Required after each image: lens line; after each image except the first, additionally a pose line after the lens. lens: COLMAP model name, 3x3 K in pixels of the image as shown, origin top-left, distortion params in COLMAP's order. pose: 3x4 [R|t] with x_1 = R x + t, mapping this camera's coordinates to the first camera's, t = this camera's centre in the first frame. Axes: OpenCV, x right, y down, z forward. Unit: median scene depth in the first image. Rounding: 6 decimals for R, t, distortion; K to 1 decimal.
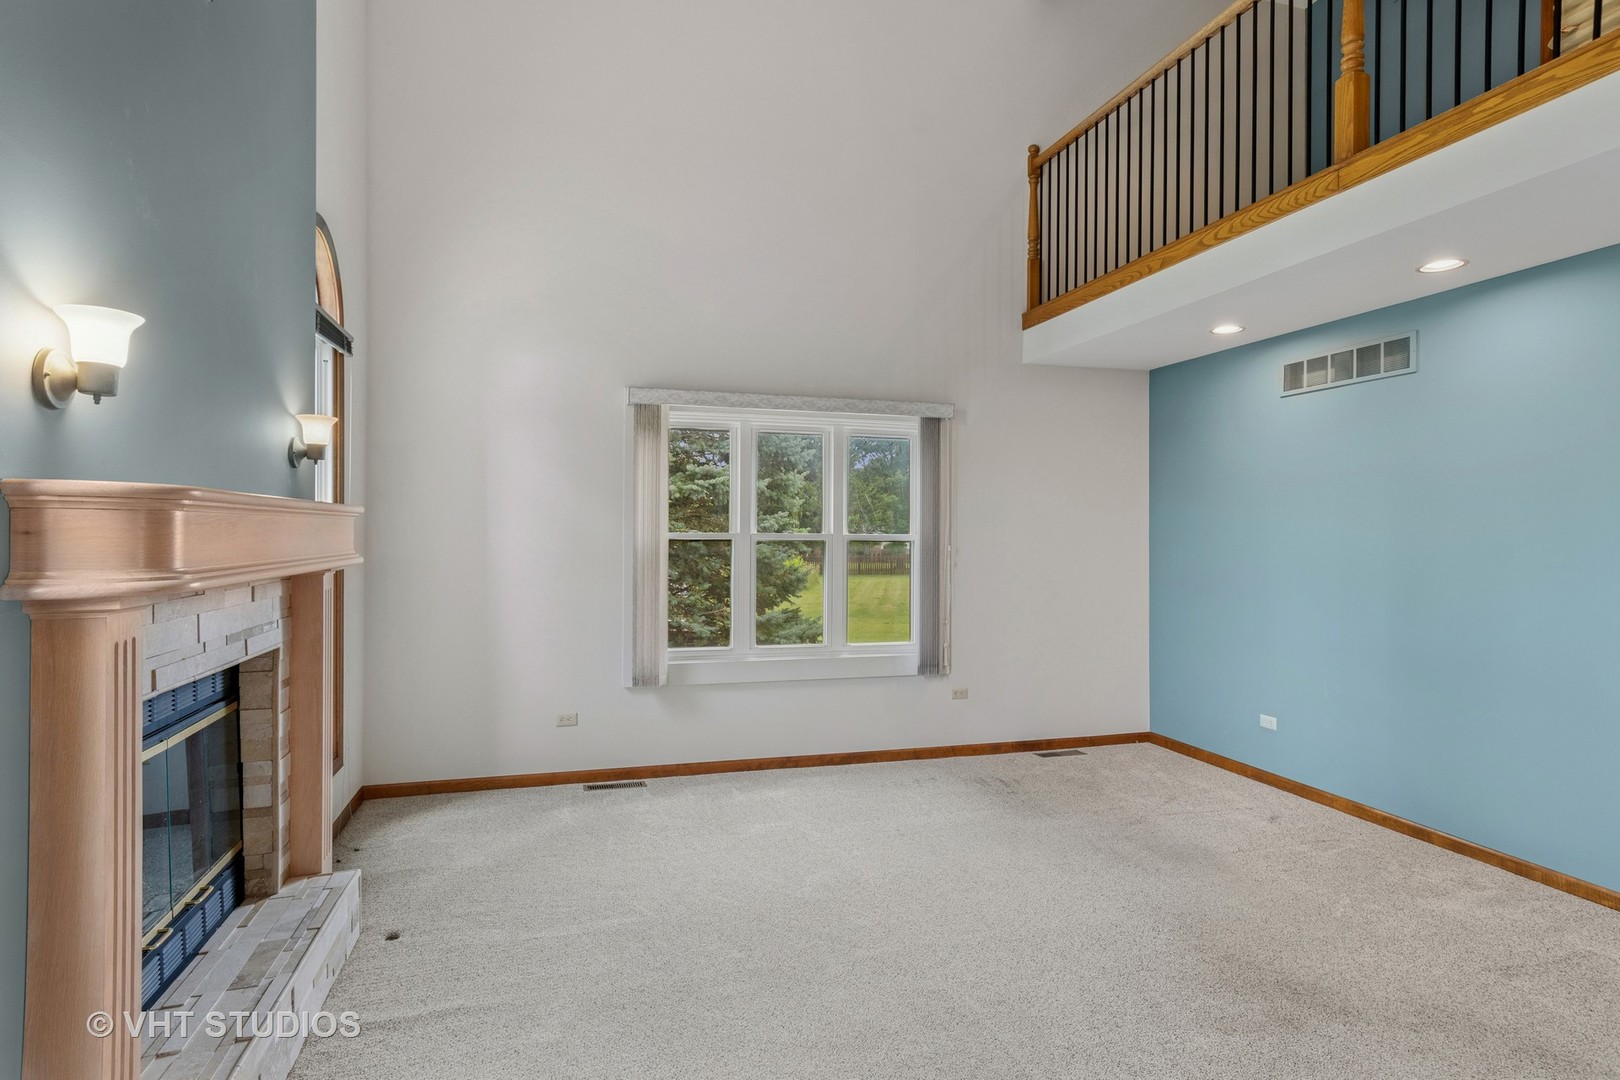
lens RADIAL K [[841.6, 0, 810.0], [0, 841.6, 540.0], [0, 0, 1]] dist [0.032244, -0.000035]
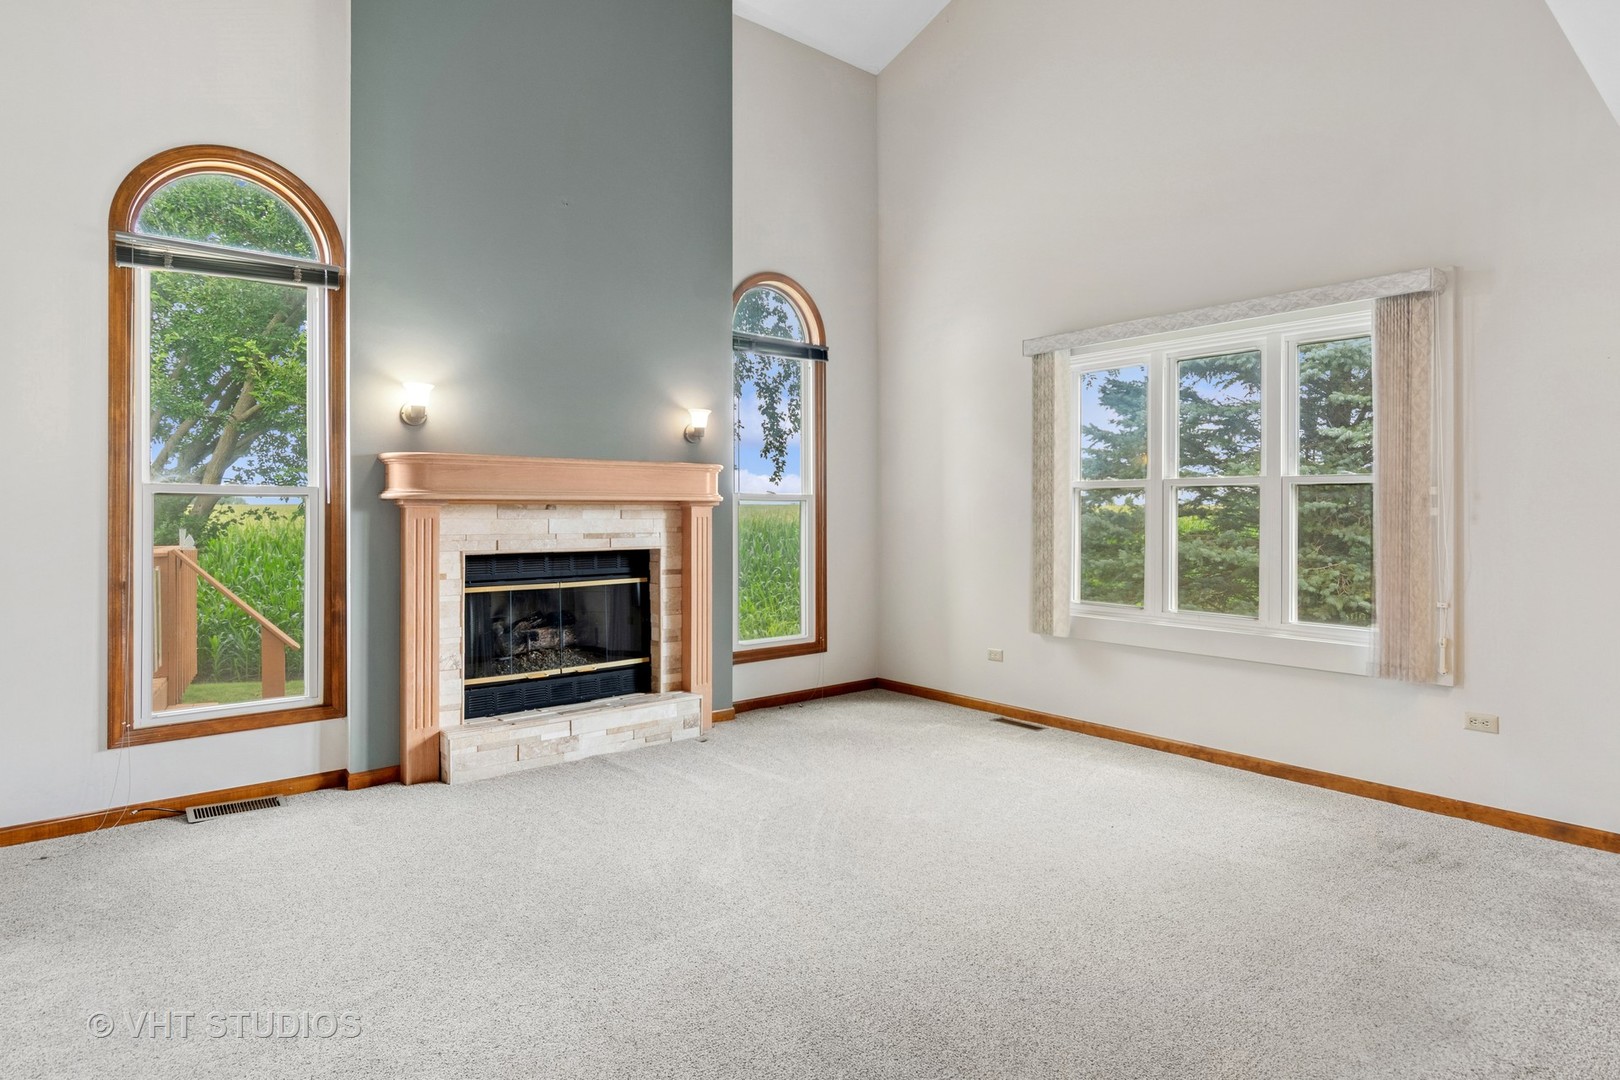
lens RADIAL K [[876.6, 0, 830.0], [0, 876.6, 497.3], [0, 0, 1]] dist [-0.000061, -0.000478]
pose [[0.418405, -0.020663, -0.908026, 0.646850], [-0.001384, 0.999726, -0.023387, 0.036214], [0.908260, 0.011042, 0.418262, 0.328875]]
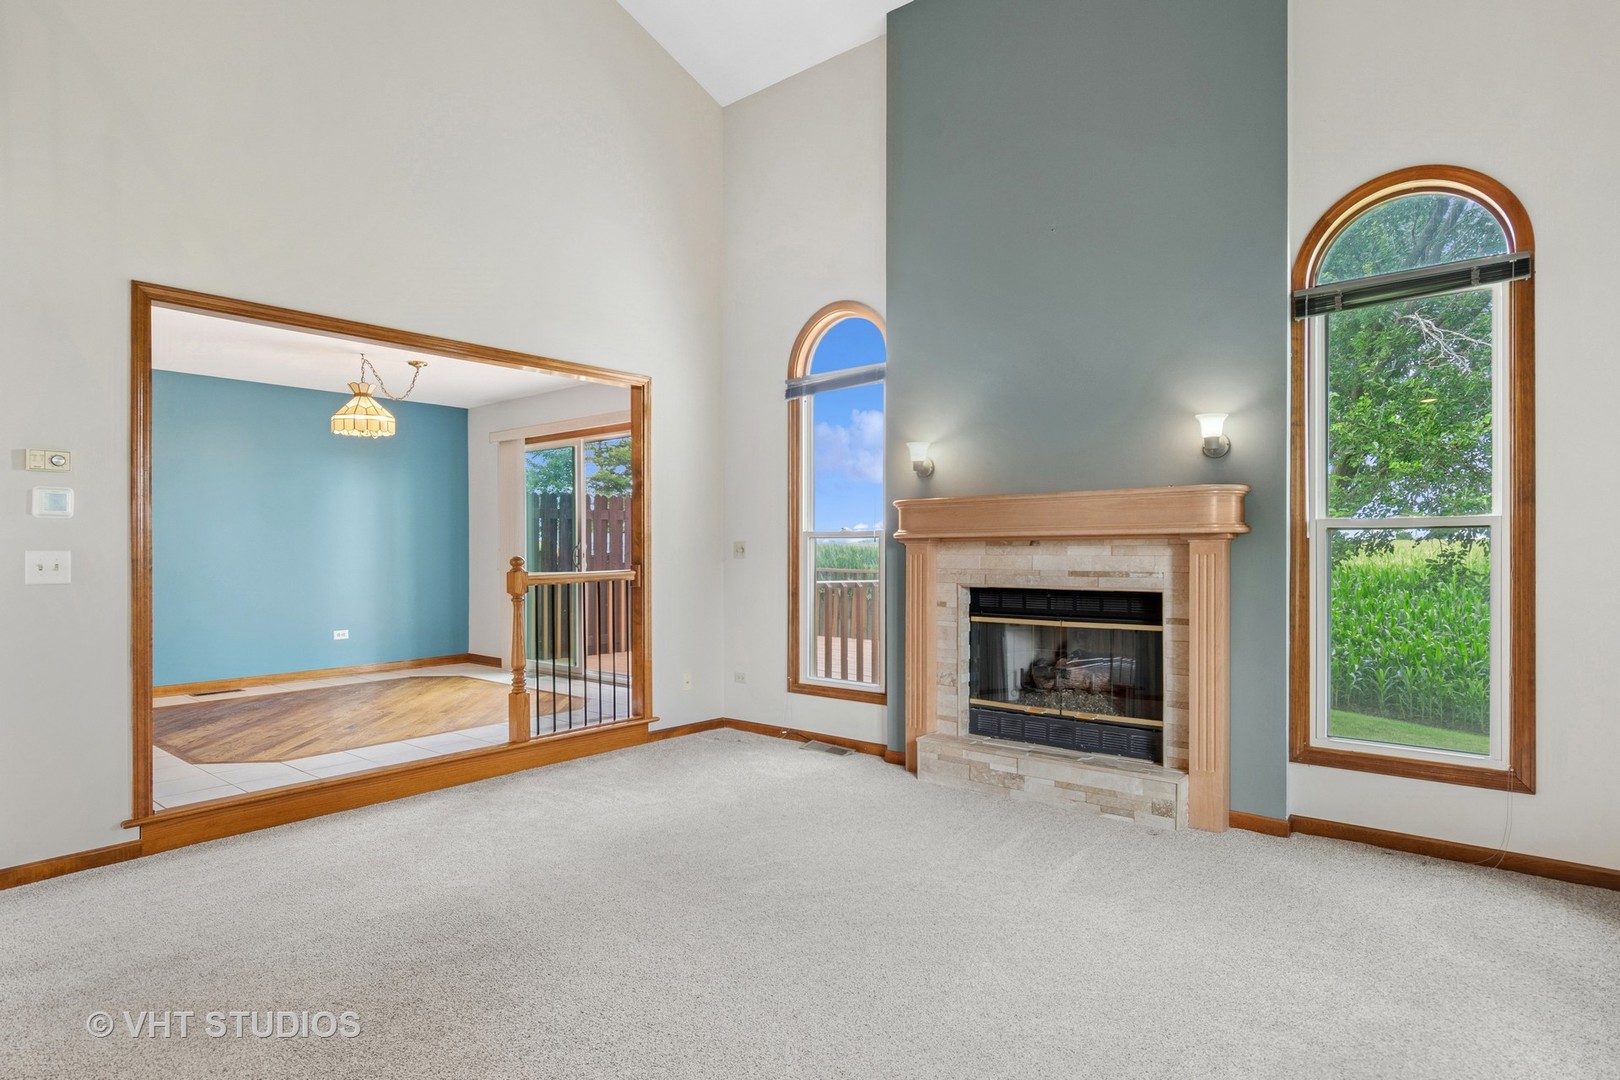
lens RADIAL K [[871.3, 0, 810.0], [0, 871.3, 540.0], [0, 0, 1]] dist [-0.003981, -0.001116]
pose [[-0.834344, -0.011645, -0.551120, 0.382236], [-0.004498, 0.999887, -0.014318, 0.036080], [0.551225, -0.009467, -0.834303, 1.085812]]
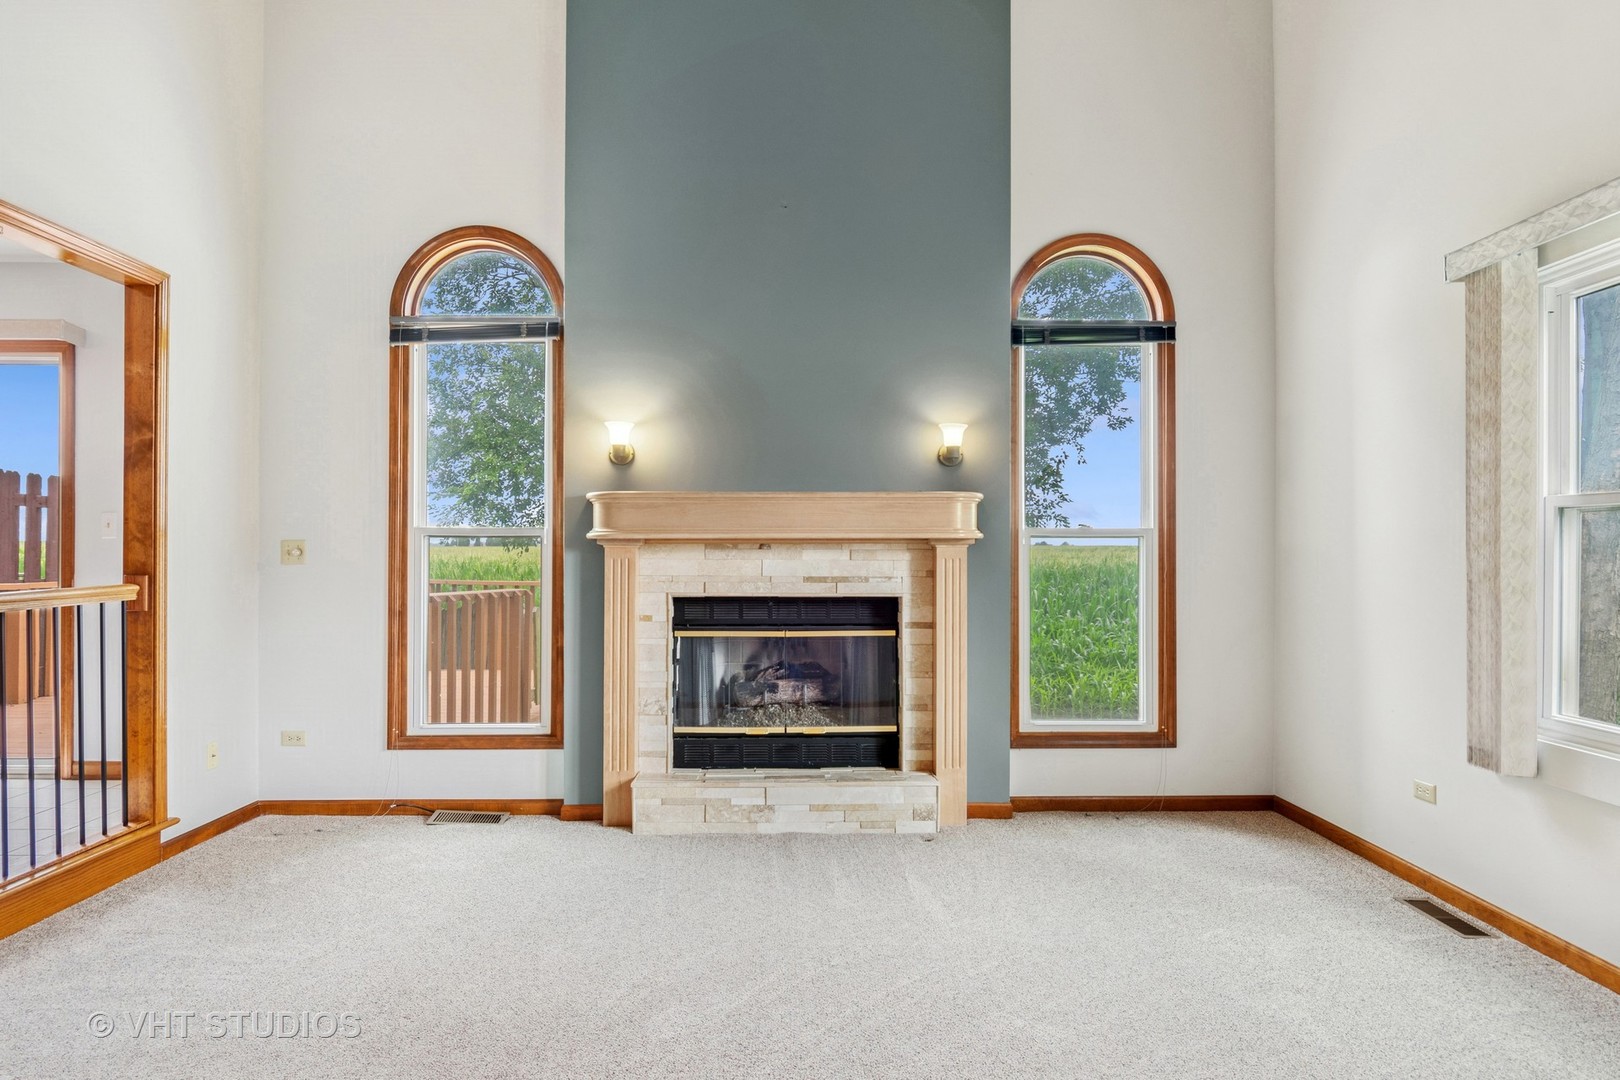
lens RADIAL K [[912.5, 0, 810.0], [0, 912.5, 540.0], [0, 0, 1]] dist [0.001770, -0.012015]
pose [[-0.258905, -0.020768, -0.965679, 0.509407], [-0.005917, 0.999784, -0.019915, 0.036139], [0.965885, 0.000558, -0.258972, 0.717025]]
